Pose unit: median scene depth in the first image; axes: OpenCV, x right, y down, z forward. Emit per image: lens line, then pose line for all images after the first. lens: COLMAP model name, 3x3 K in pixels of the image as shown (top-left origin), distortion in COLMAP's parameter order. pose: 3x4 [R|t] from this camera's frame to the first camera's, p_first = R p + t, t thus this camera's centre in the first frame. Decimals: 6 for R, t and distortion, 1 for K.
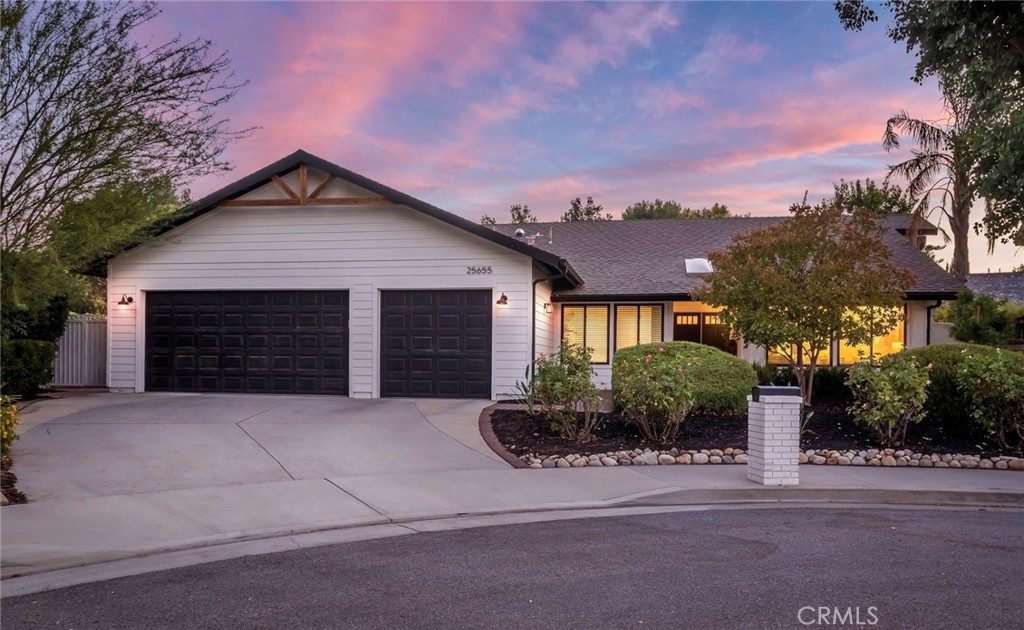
lens RADIAL K [[816.7, 0, 512.0], [0, 816.7, 315.0], [0, 0, 1]] dist [0.002001, 0.001381]
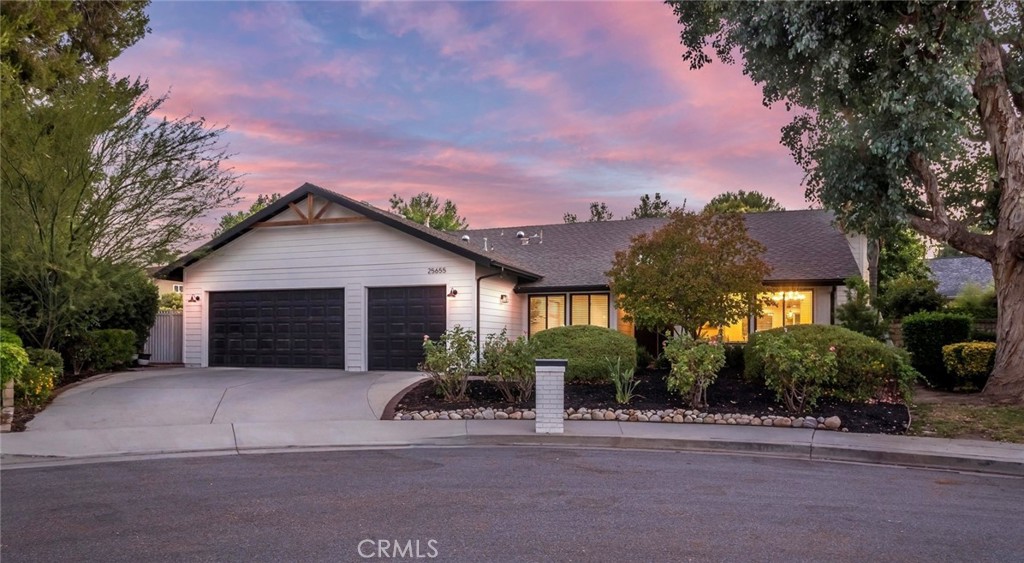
lens RADIAL K [[750.7, 0, 512.0], [0, 750.7, 281.5], [0, 0, 1]] dist [-0.004176, -0.001956]
pose [[0.983068, -0.022701, -0.181829, 0.278798], [0.018353, 0.999505, -0.025561, -0.005545], [0.182320, 0.021791, 0.982998, -0.126566]]
